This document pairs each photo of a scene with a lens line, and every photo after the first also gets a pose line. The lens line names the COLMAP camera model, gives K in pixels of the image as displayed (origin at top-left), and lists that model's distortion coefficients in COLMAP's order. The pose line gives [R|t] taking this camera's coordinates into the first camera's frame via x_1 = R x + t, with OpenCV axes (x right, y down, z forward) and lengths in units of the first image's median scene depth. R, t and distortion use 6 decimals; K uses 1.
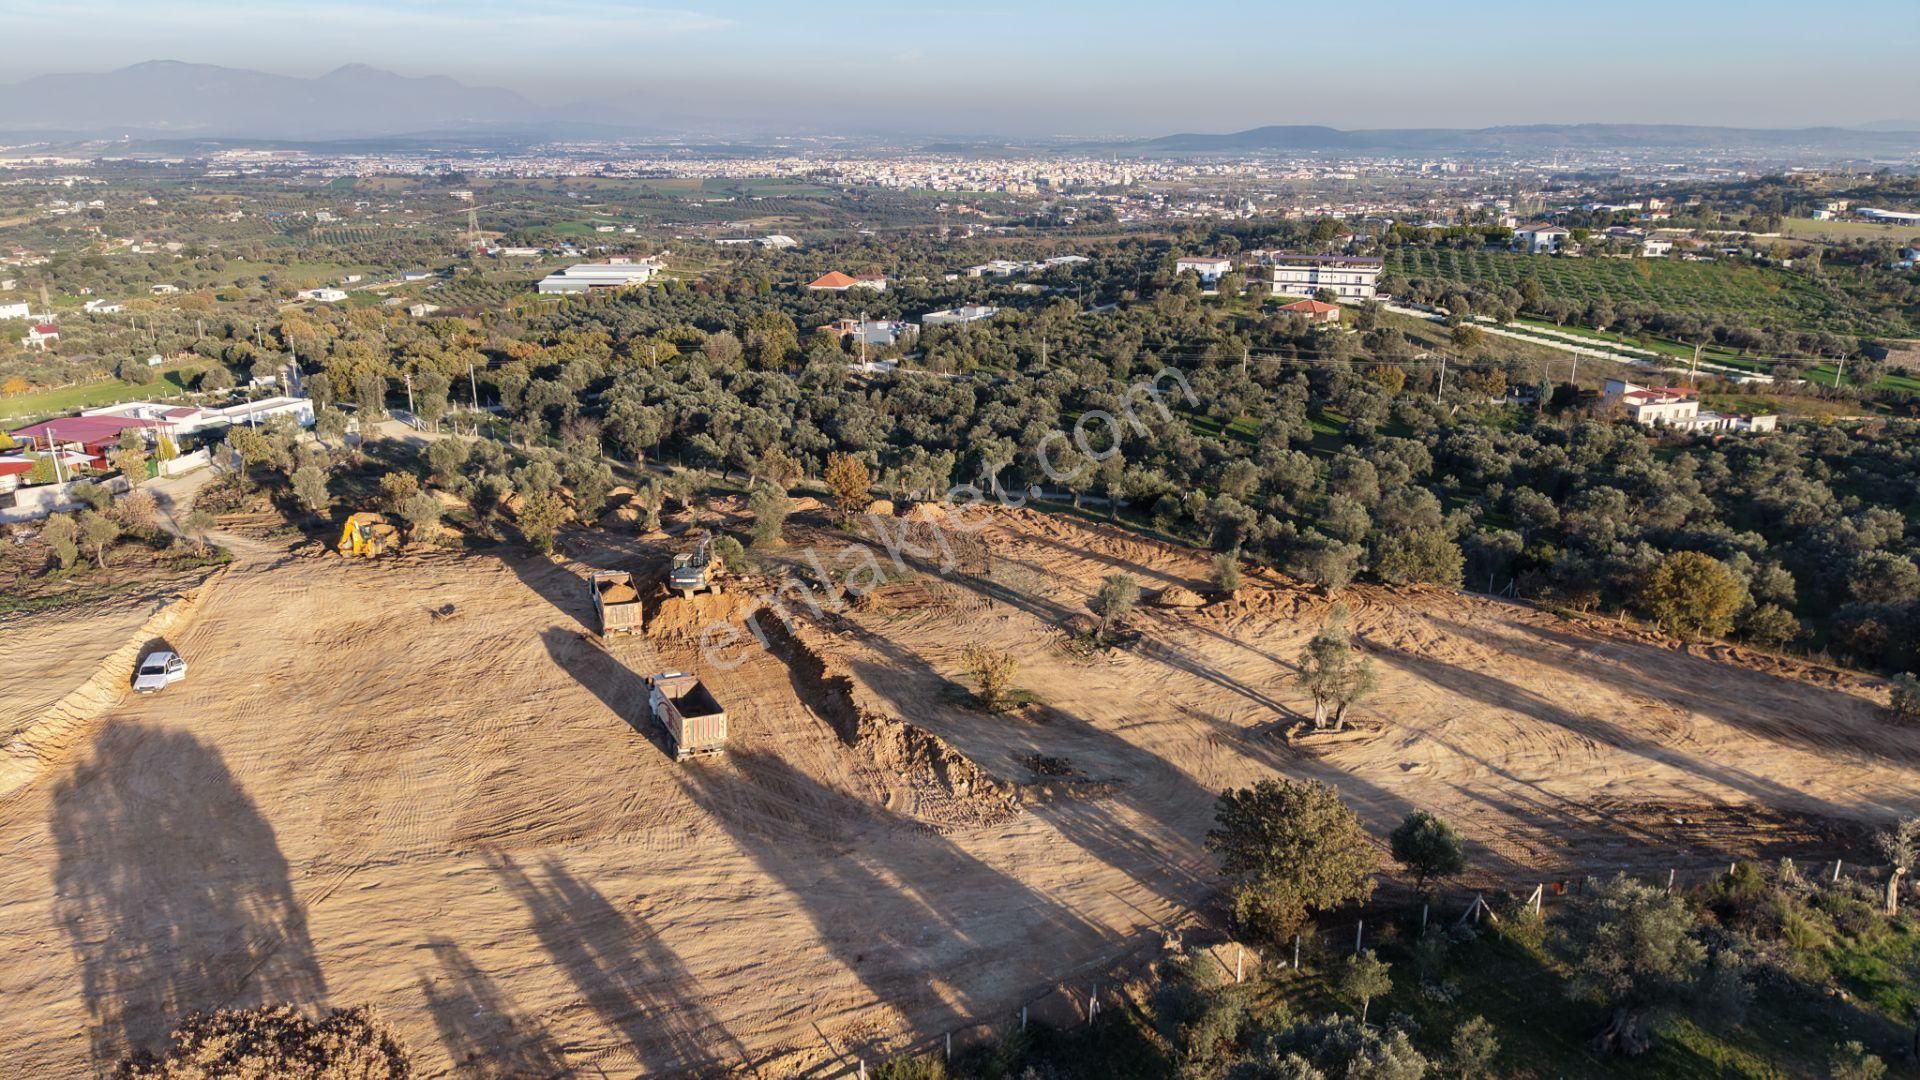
lens RADIAL K [[1277.4, 0, 961.1], [0, 1277.4, 547.8], [0, 0, 1]] dist [0.034903, -0.038384]
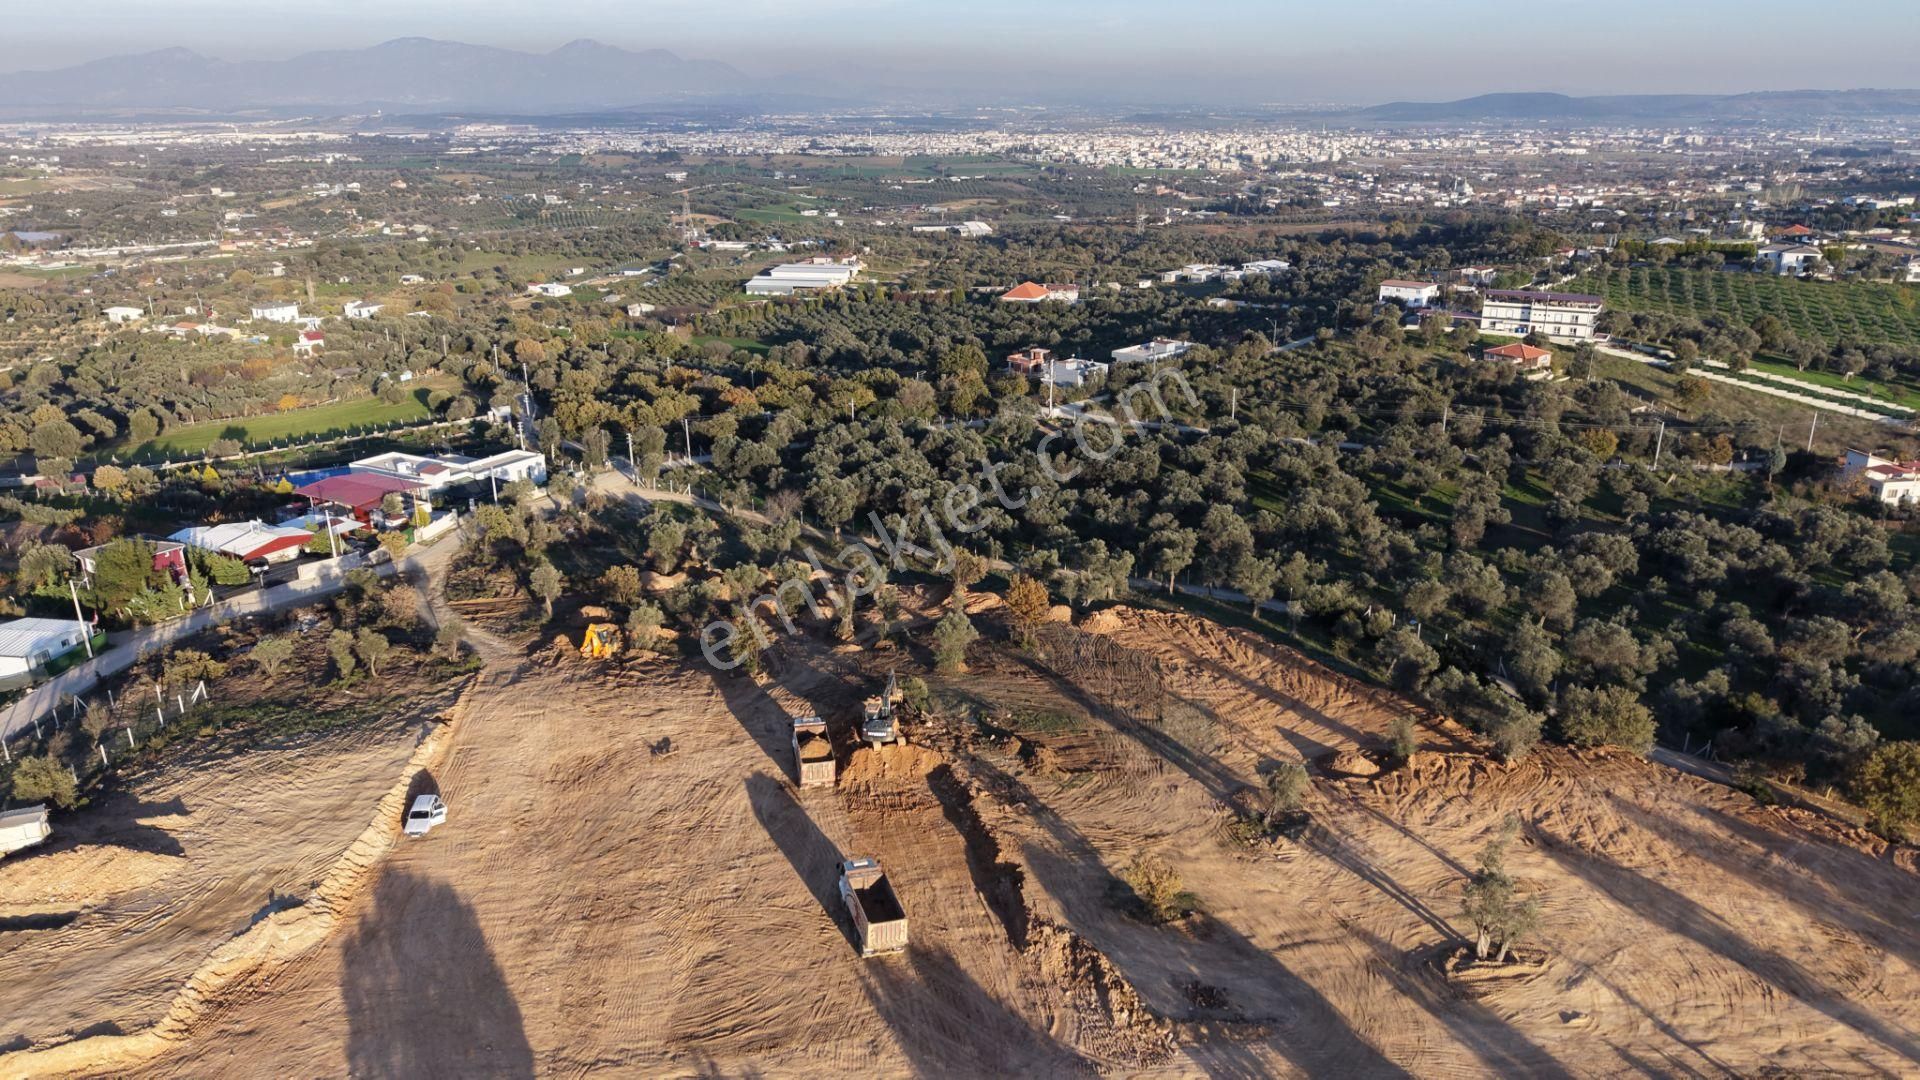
lens RADIAL K [[1281.1, 0, 960.0], [0, 1281.1, 540.0], [0, 0, 1]] dist [0.026796, -0.026934]
pose [[0.988900, 0.042574, -0.142352, 0.000592], [-0.040243, 0.999005, 0.019215, -0.048573], [0.143028, -0.013273, 0.989630, -0.016576]]
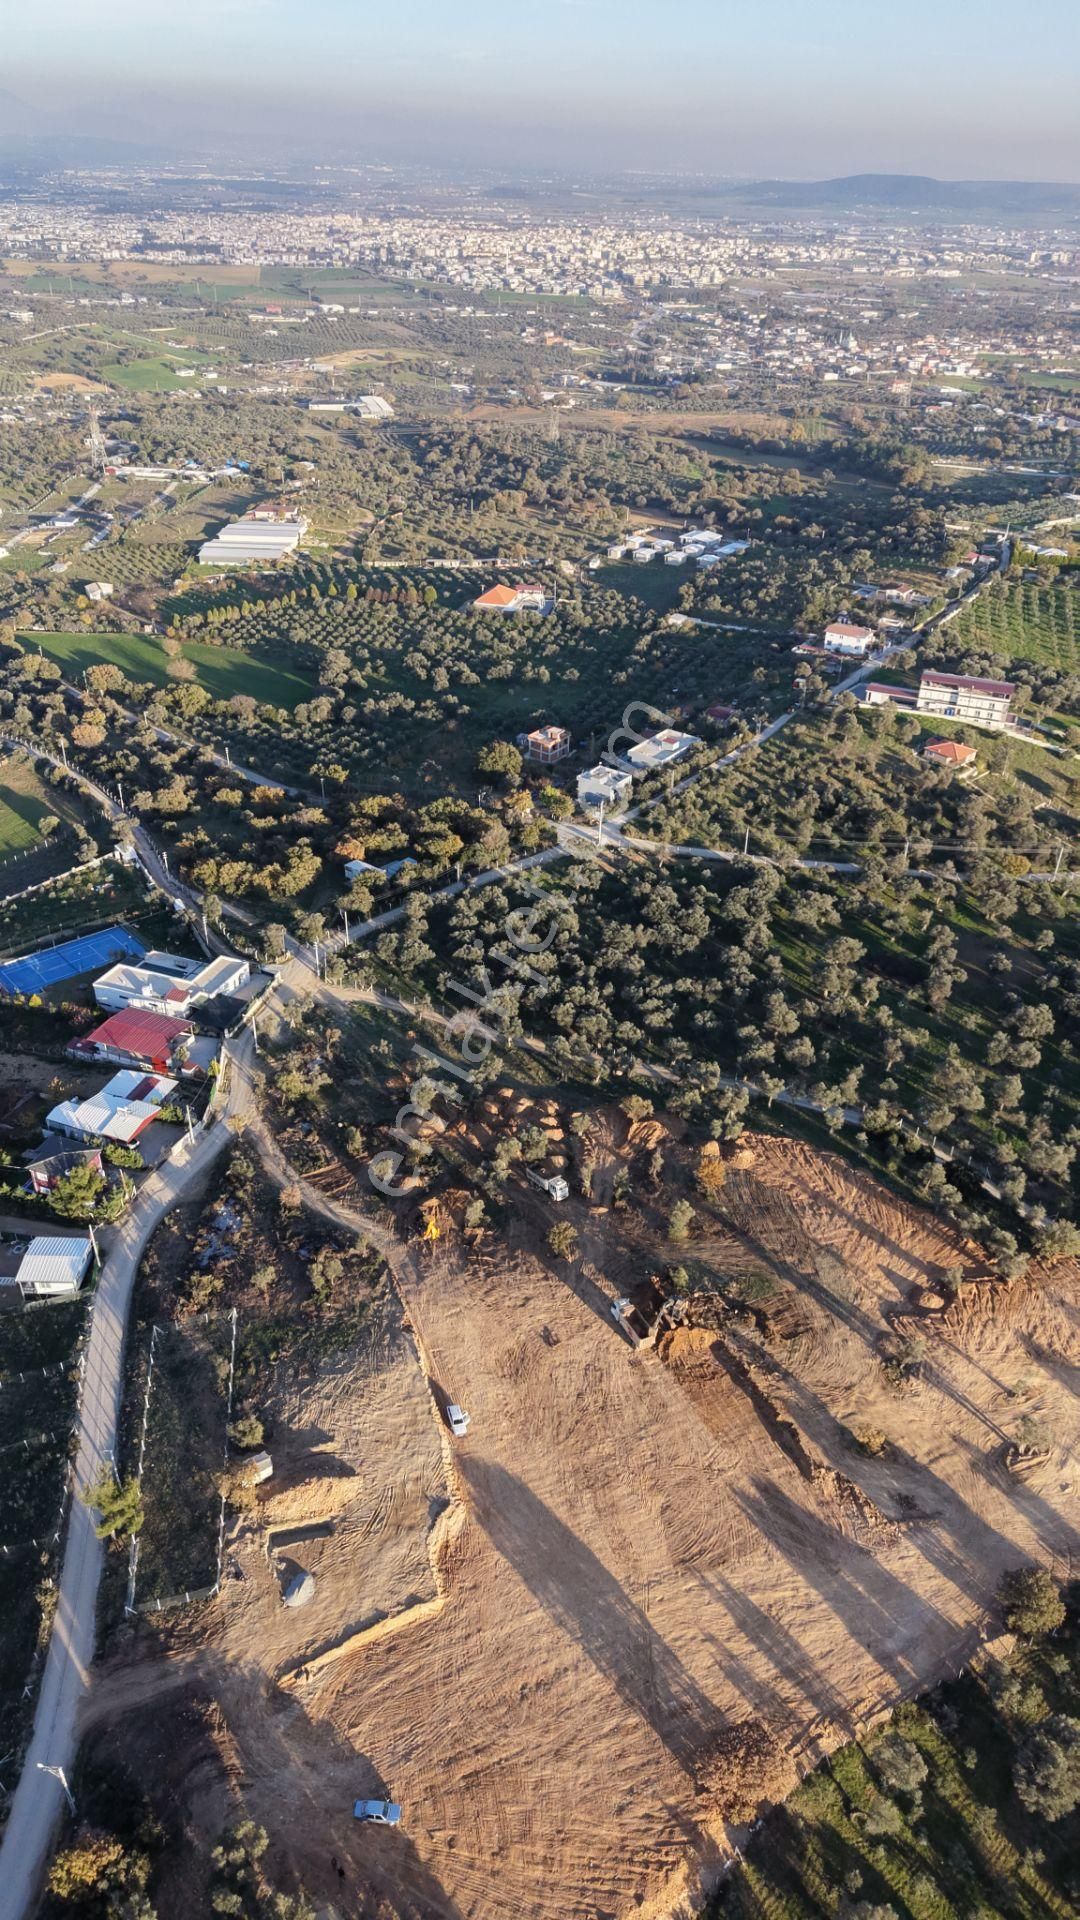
lens RADIAL K [[1281.1, 0, 540.0], [0, 1281.1, 960.0], [0, 0, 1]] dist [0.026796, -0.026934]
pose [[0.999550, 0.014396, 0.026309, -0.142710], [-0.020379, 0.969641, 0.243684, -0.284016], [-0.022002, -0.244110, 0.969498, -0.205208]]
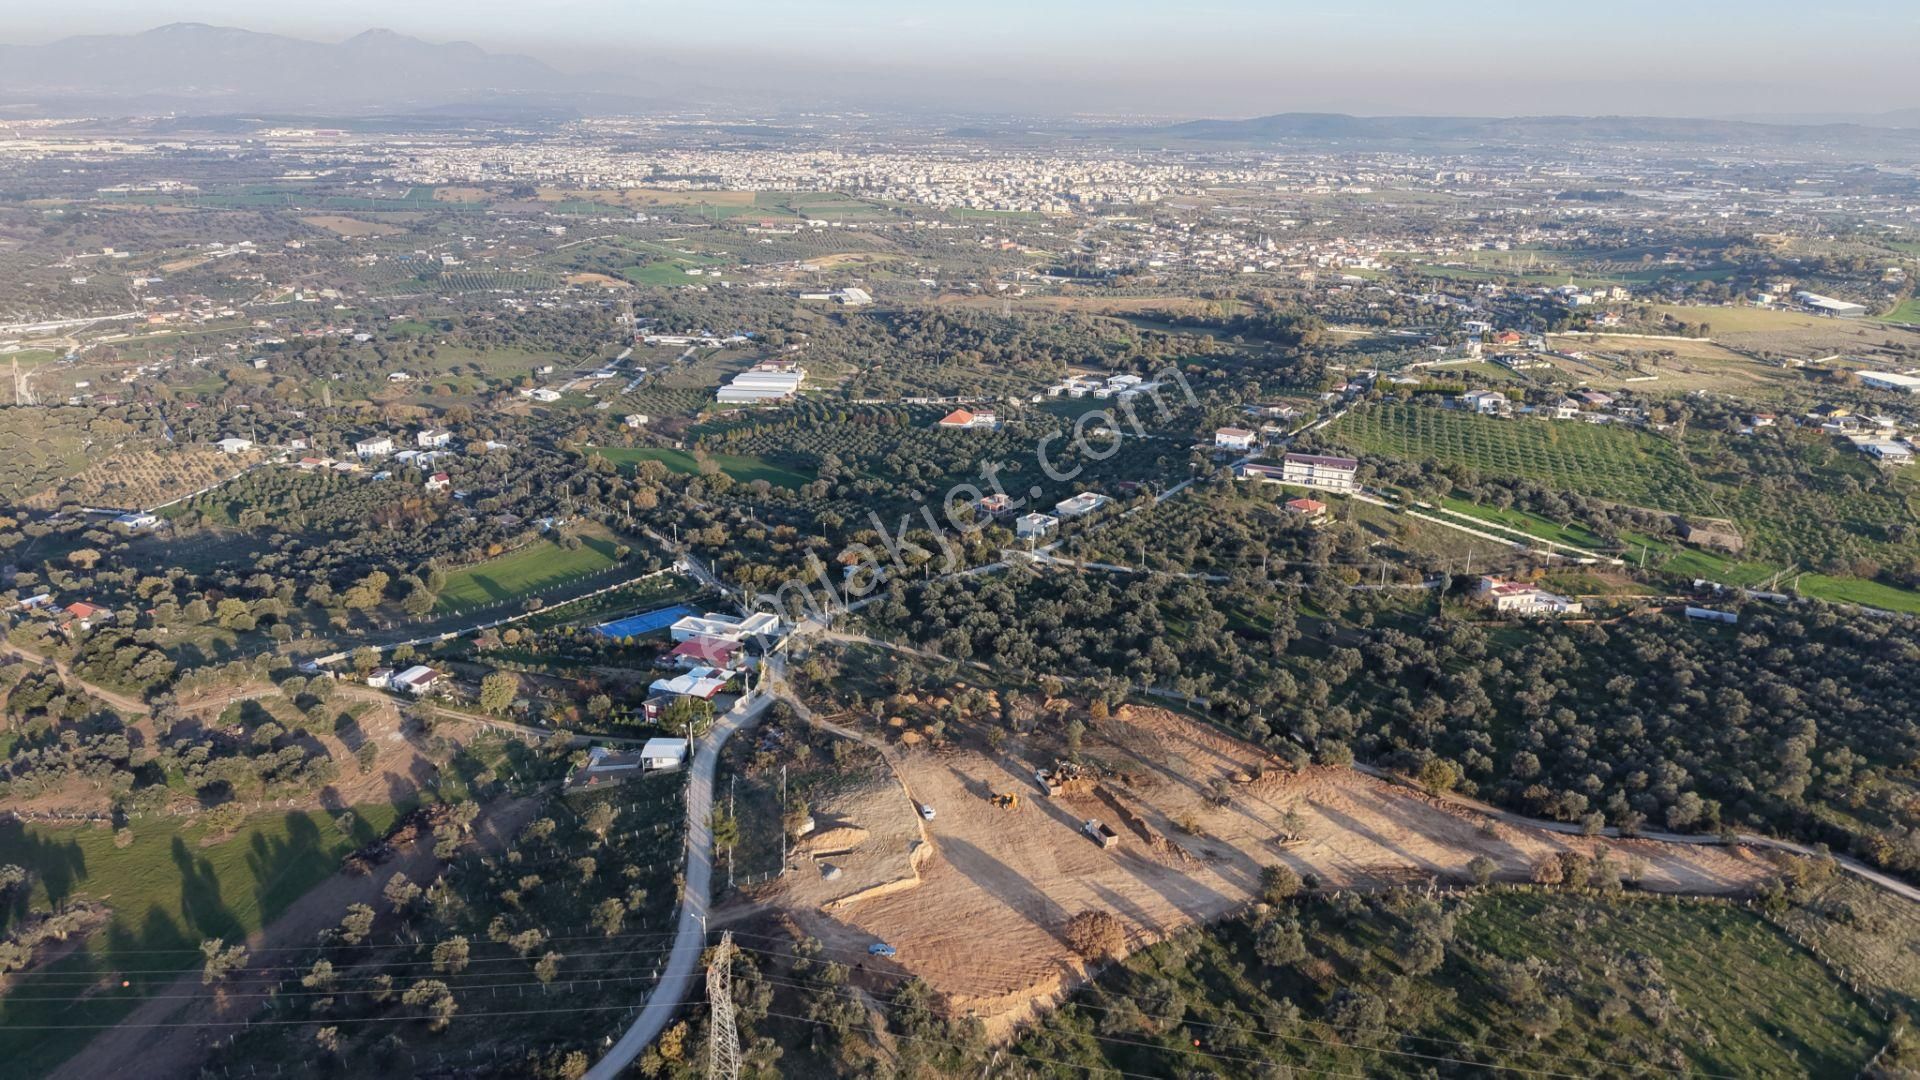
lens RADIAL K [[1275.7, 0, 961.0], [0, 1275.7, 546.5], [0, 0, 1]] dist [0.045682, -0.054337]
pose [[0.999829, 0.016366, -0.008667, -0.134005], [-0.016171, 0.999626, 0.022075, -0.165156], [0.009025, -0.021931, 0.999719, -0.560301]]
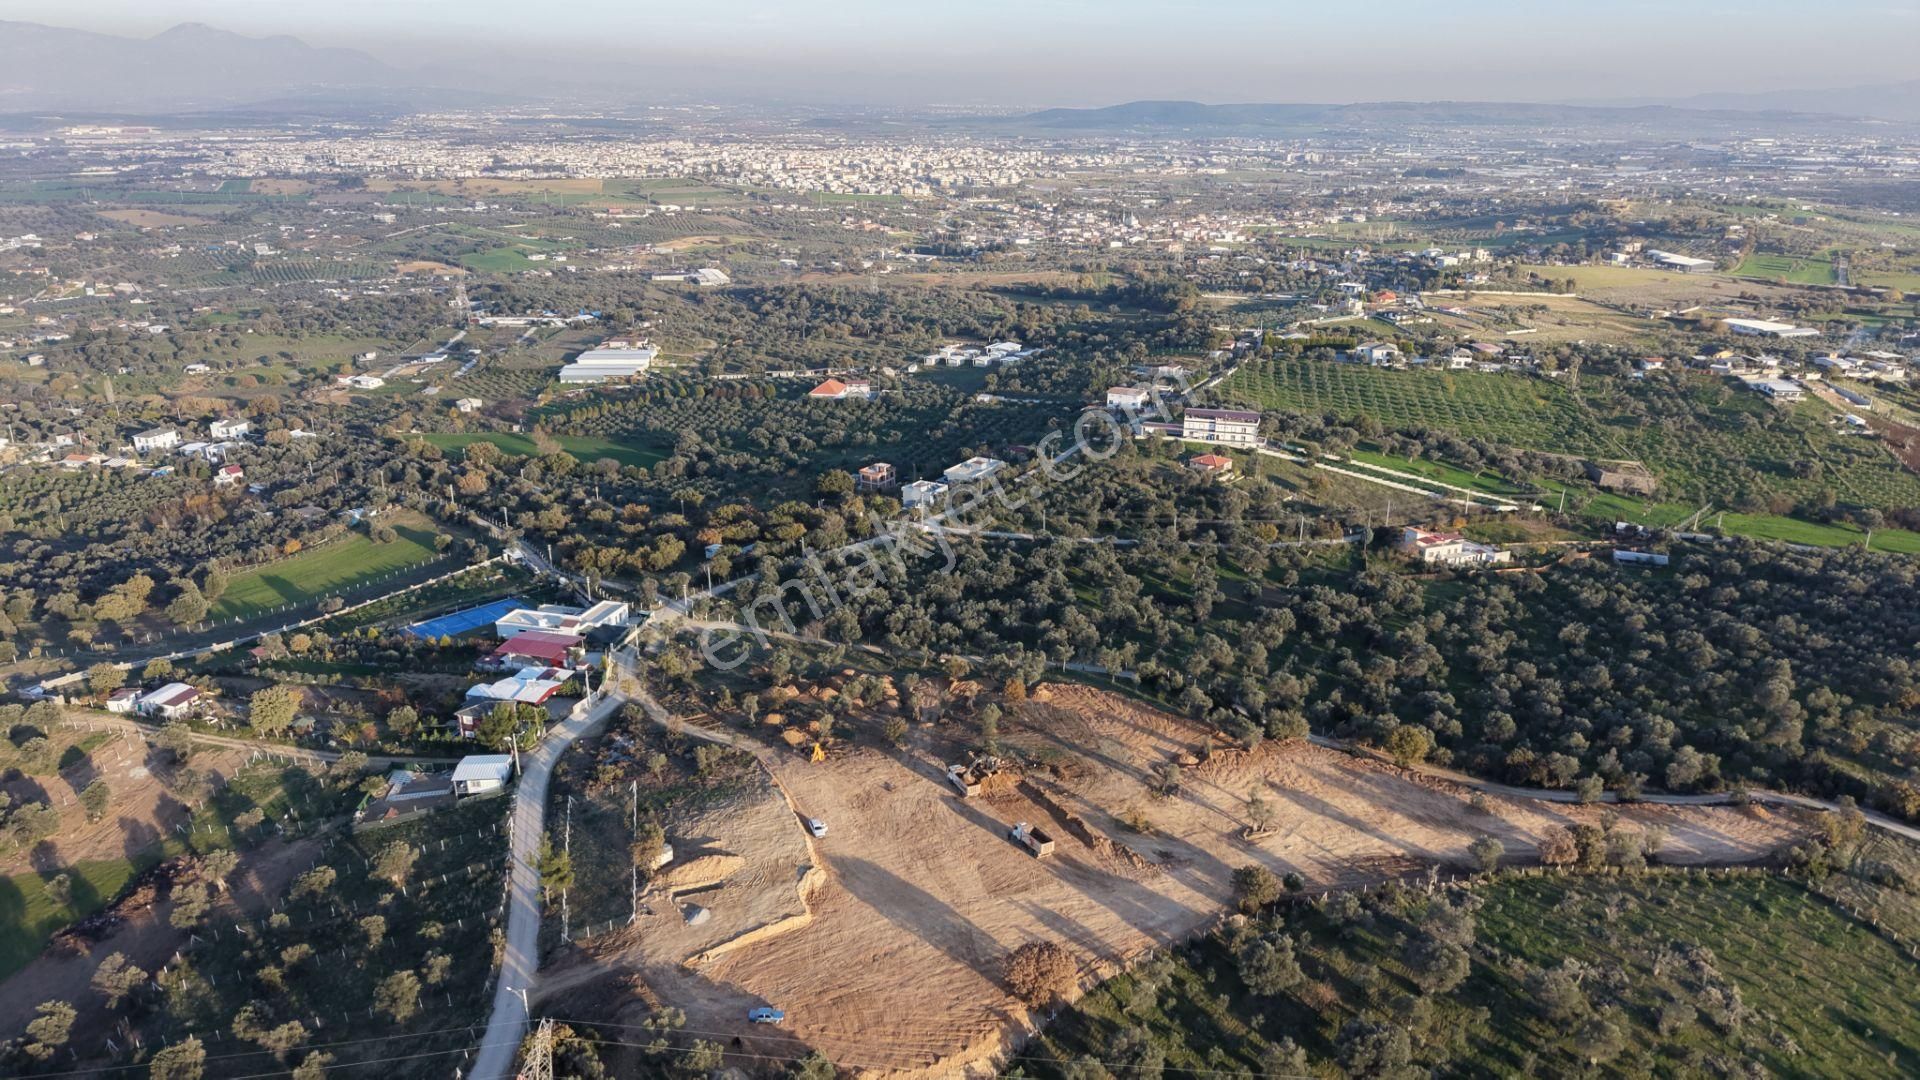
lens RADIAL K [[1275.7, 0, 961.0], [0, 1275.7, 546.5], [0, 0, 1]] dist [0.045682, -0.054337]
pose [[0.995574, -0.026795, 0.090075, -0.141426], [0.024460, 0.999338, 0.026929, -0.137190], [-0.090737, -0.024606, 0.995571, -0.405645]]
